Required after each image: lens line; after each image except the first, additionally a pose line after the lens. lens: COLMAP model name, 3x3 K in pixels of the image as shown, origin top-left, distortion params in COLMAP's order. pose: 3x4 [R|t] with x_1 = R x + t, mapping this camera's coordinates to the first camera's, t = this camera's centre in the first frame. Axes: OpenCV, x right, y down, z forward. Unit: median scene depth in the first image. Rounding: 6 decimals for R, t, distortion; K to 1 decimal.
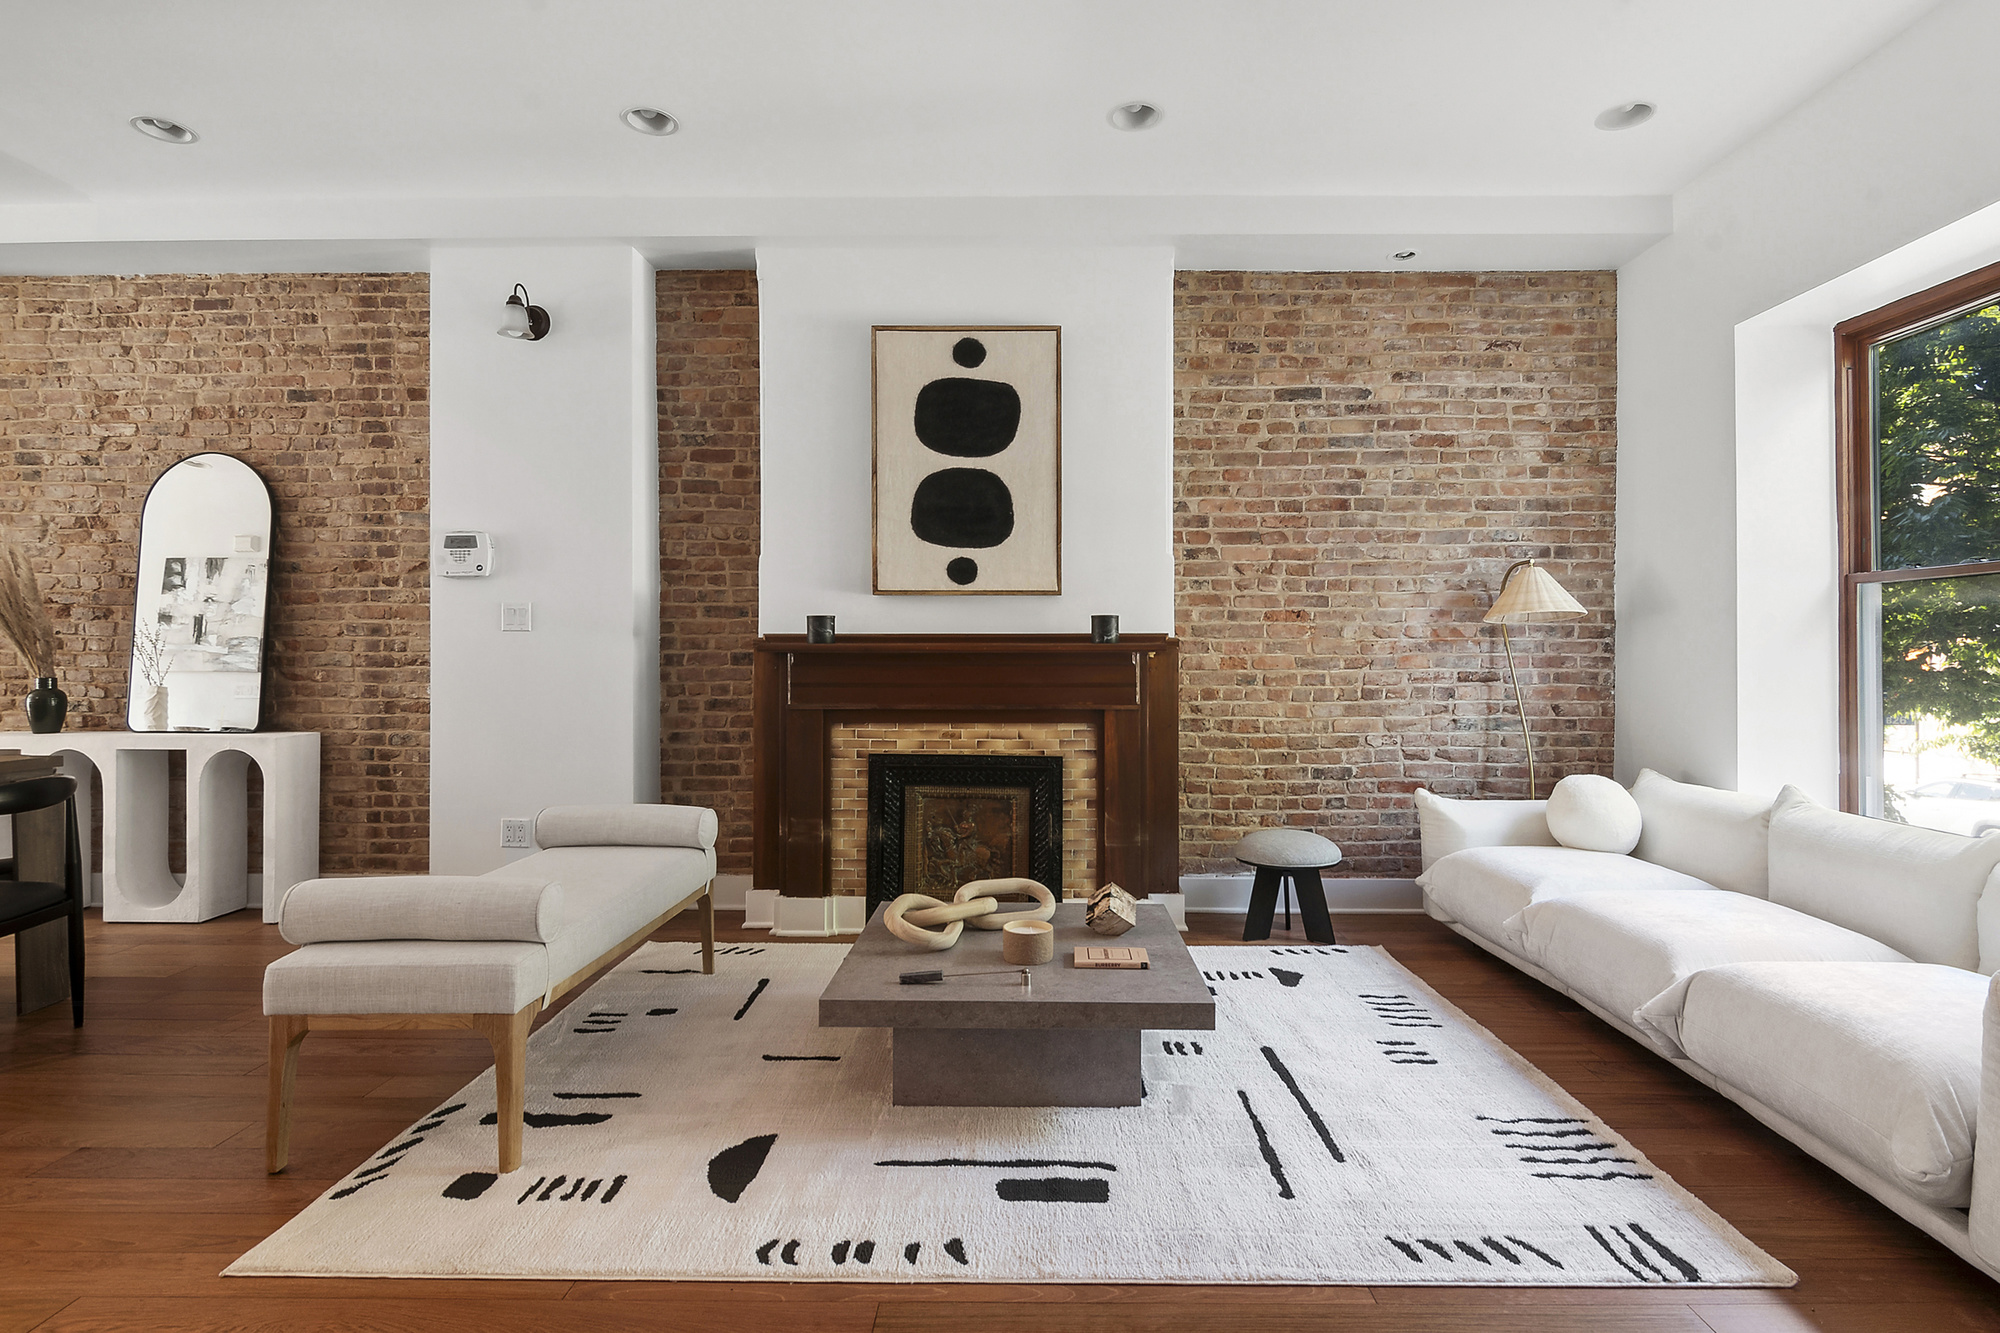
lens RADIAL K [[912.6, 0, 1002.7], [0, 912.6, 680.6], [0, 0, 1]] dist [0.002211, -0.005395]
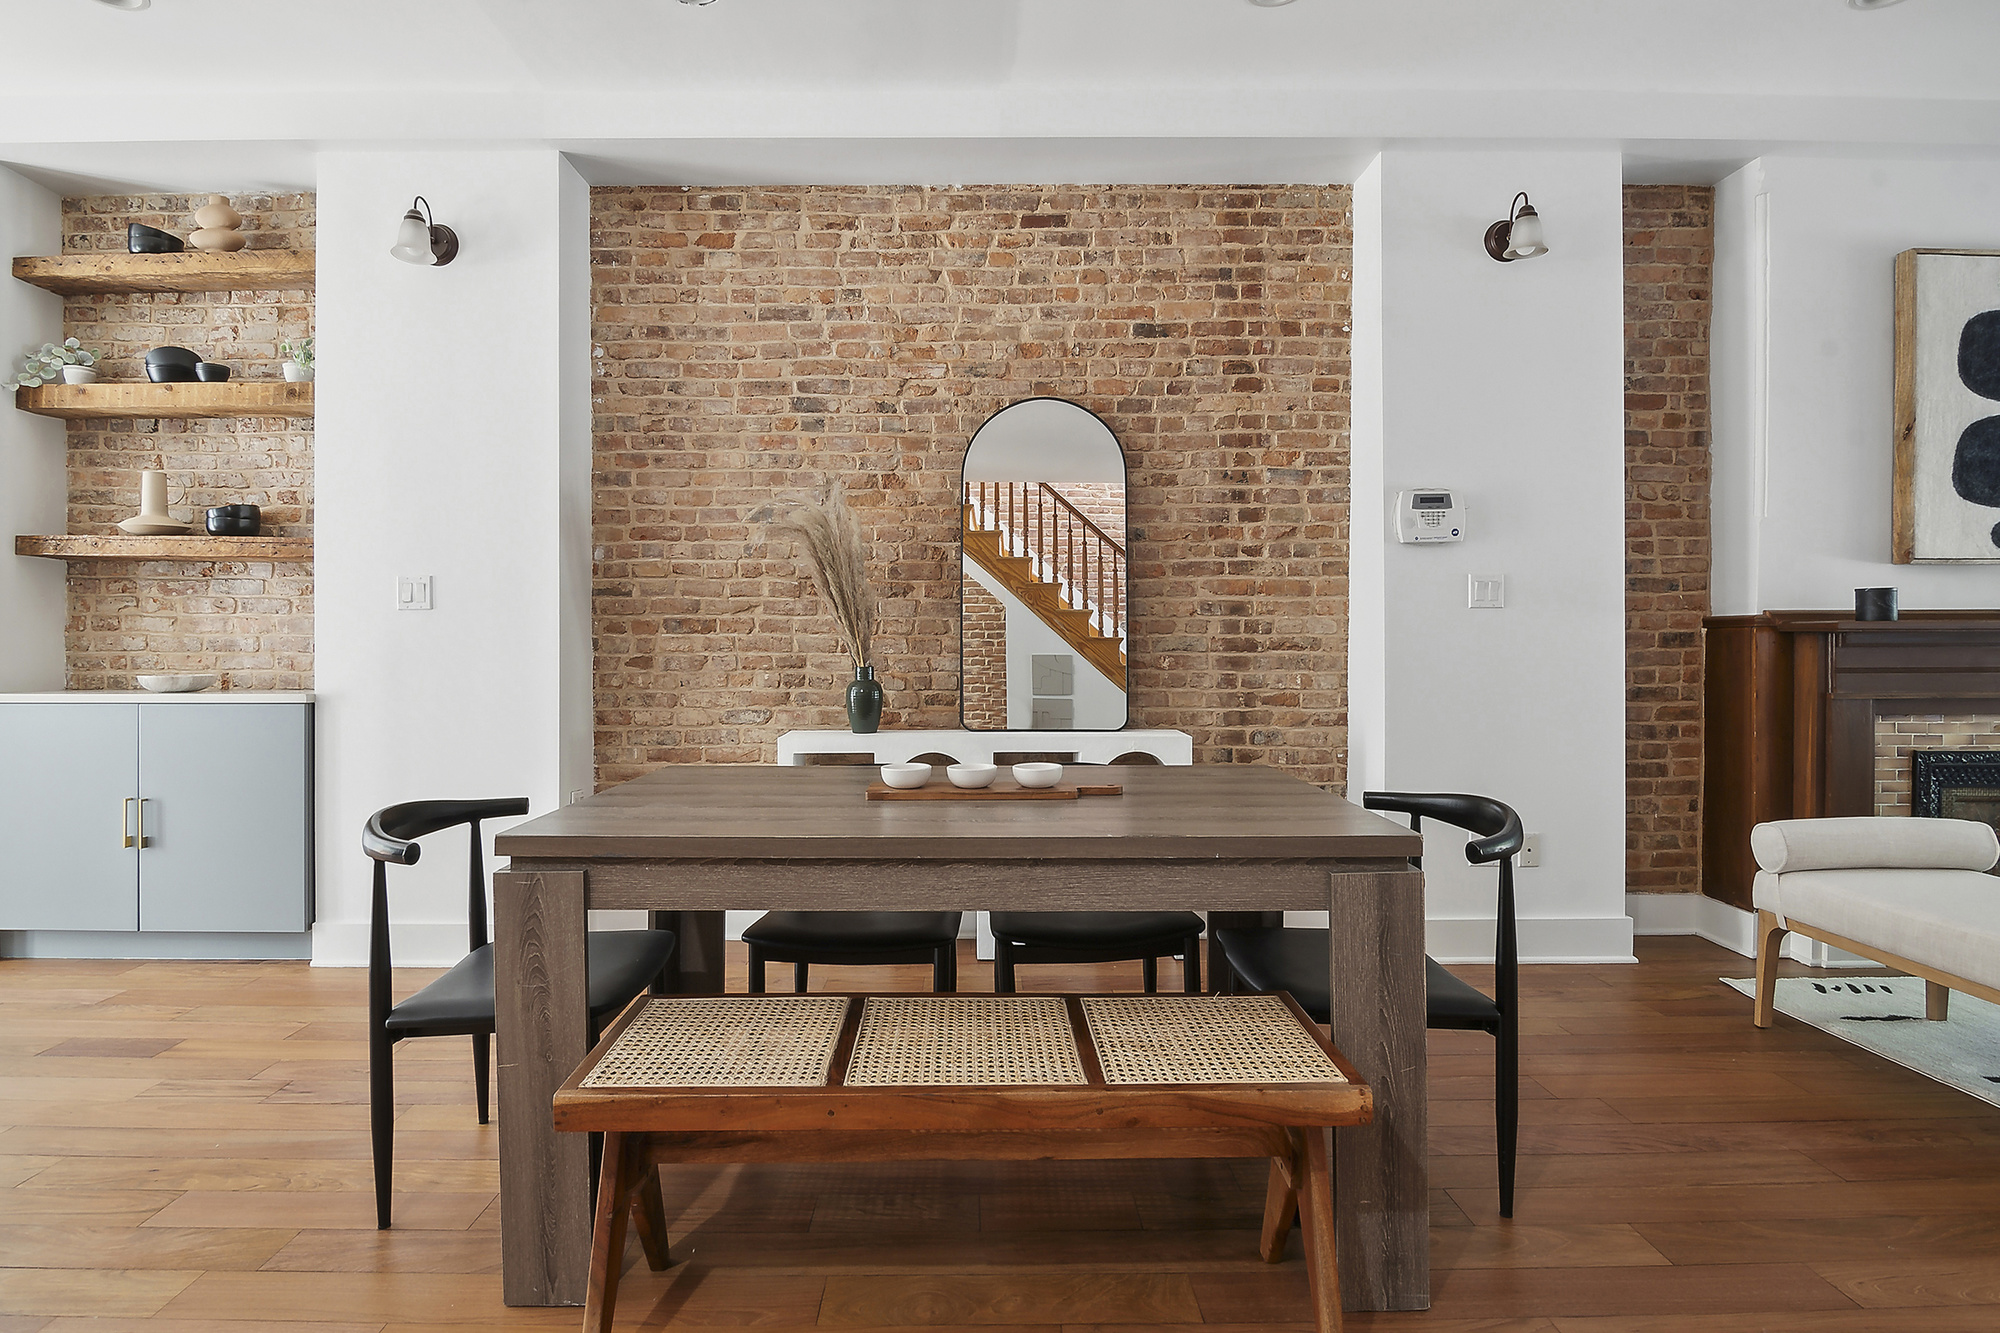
lens RADIAL K [[936.4, 0, 1000.0], [0, 936.4, 666.5], [0, 0, 1]] dist [-0.001683, -0.009209]
pose [[0.999899, -0.005120, 0.013259, -0.920758], [0.005103, 0.999986, 0.001329, -0.003612], [-0.013265, -0.001261, 0.999911, 0.136557]]
